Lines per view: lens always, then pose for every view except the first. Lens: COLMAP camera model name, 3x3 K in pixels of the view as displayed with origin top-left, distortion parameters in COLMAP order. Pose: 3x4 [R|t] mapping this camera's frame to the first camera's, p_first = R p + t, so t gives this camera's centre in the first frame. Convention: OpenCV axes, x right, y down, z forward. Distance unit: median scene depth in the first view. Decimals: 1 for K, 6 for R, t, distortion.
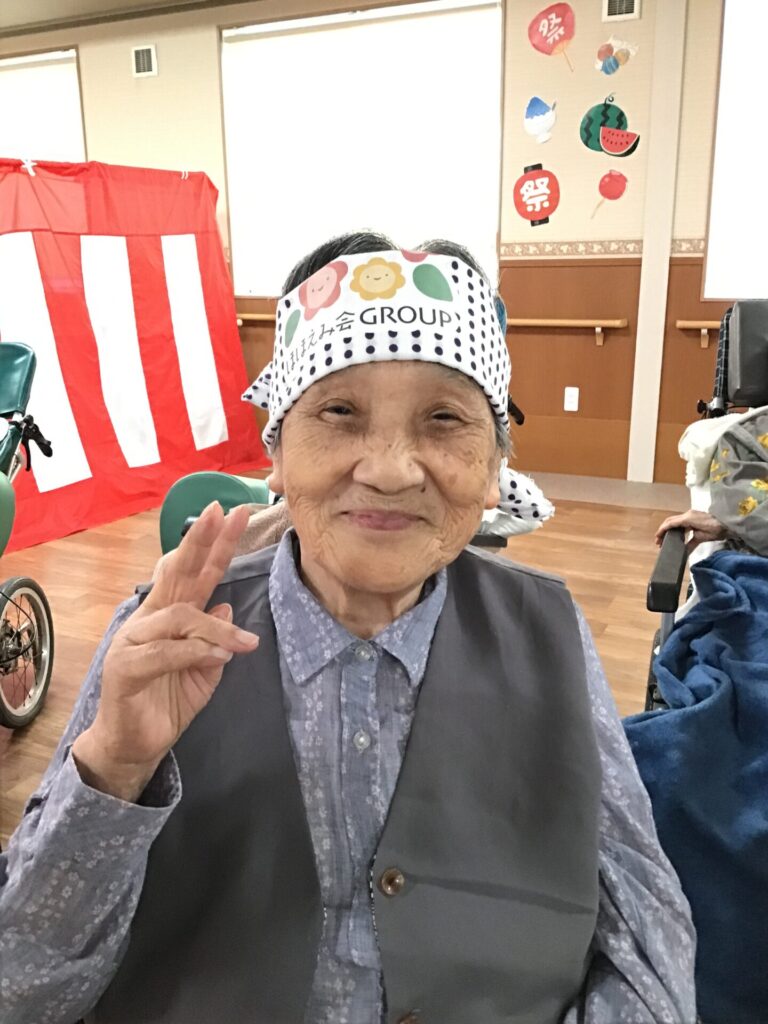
lens RADIAL K [[925.8, 0, 392.5], [0, 925.8, 503.5], [0, 0, 1]] dist [0.128818, -0.224203]
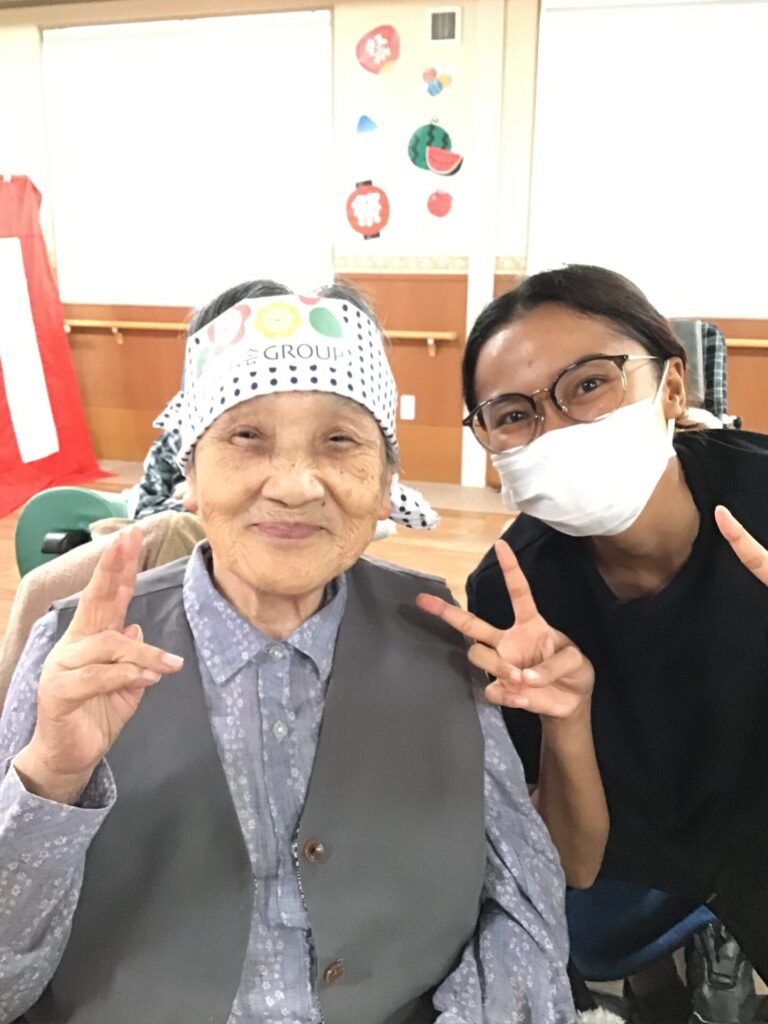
lens RADIAL K [[925.8, 0, 392.5], [0, 925.8, 503.5], [0, 0, 1]] dist [0.128818, -0.224203]
pose [[0.984411, -0.026126, 0.173933, -0.083684], [0.027541, 0.999604, -0.005725, -0.008074], [-0.173715, 0.010426, 0.984741, -0.126348]]
